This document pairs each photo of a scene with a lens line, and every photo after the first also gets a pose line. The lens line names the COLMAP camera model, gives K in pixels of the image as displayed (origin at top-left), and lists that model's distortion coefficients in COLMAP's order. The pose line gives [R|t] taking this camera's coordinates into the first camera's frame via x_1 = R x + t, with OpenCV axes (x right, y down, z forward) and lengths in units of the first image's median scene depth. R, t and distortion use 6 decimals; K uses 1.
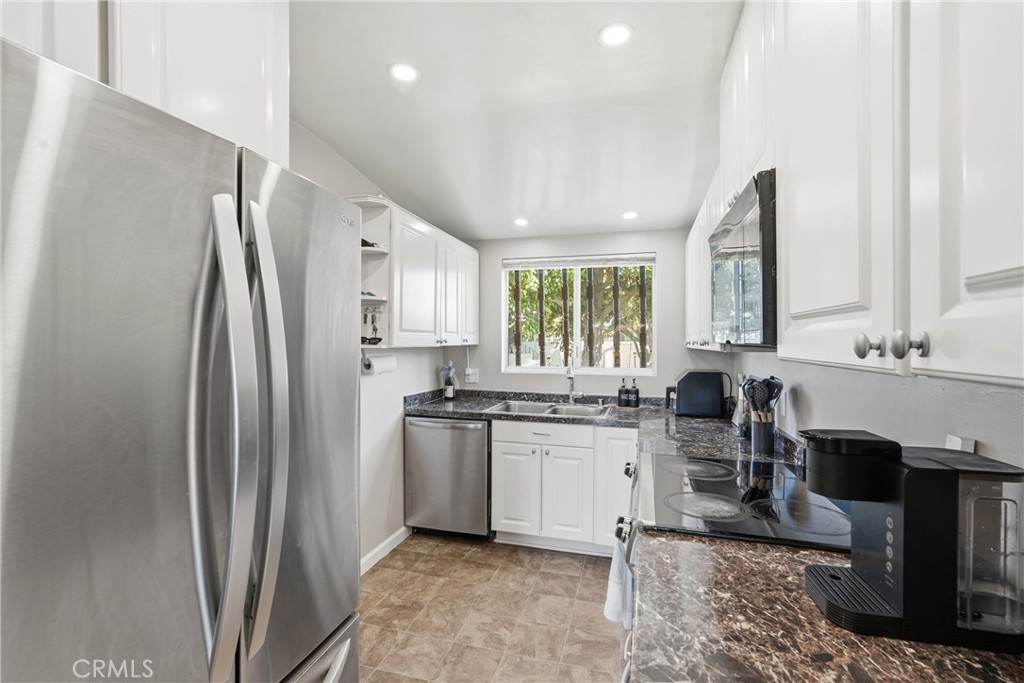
lens RADIAL K [[453.9, 0, 512.0], [0, 453.9, 341.5], [0, 0, 1]] dist [0.002759, 0.000552]
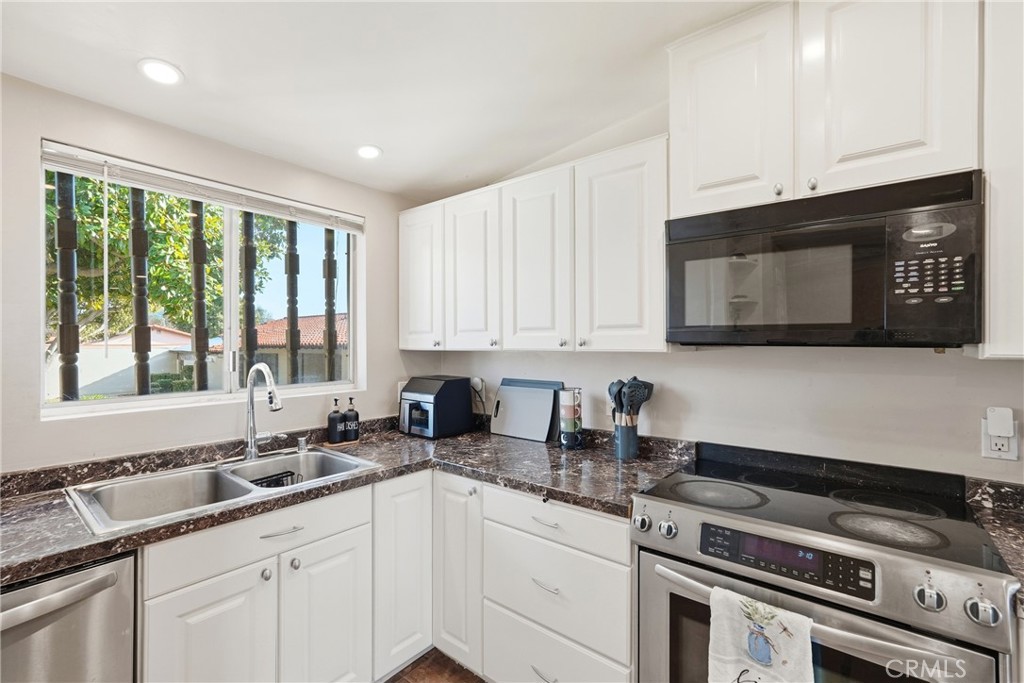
lens RADIAL K [[453.9, 0, 512.0], [0, 453.9, 341.5], [0, 0, 1]] dist [0.002759, 0.000552]
pose [[0.391175, -0.001695, 0.920315, -0.271091], [0.003695, 0.999993, 0.000271, 0.000062], [-0.920309, 0.003294, 0.391179, 0.546940]]
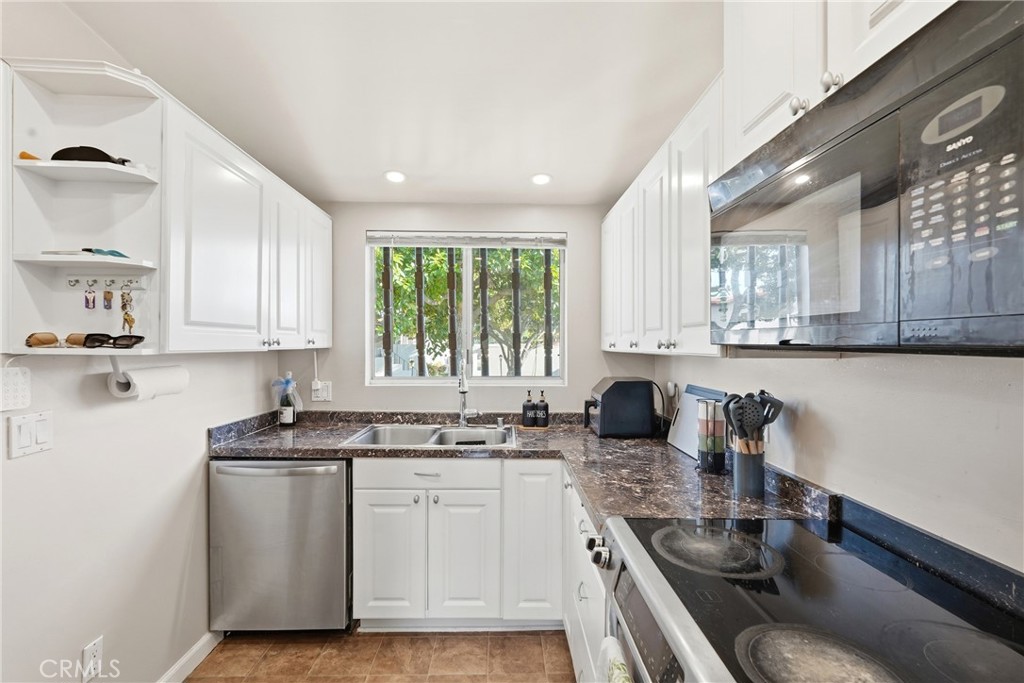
lens RADIAL K [[465.7, 0, 510.9], [0, 465.7, 347.3], [0, 0, 1]] dist [-0.004960, 0.000226]
pose [[0.956888, -0.002259, 0.290449, -0.019366], [0.000271, 0.999976, 0.006885, 0.001730], [-0.290458, -0.006509, 0.956866, 0.255710]]
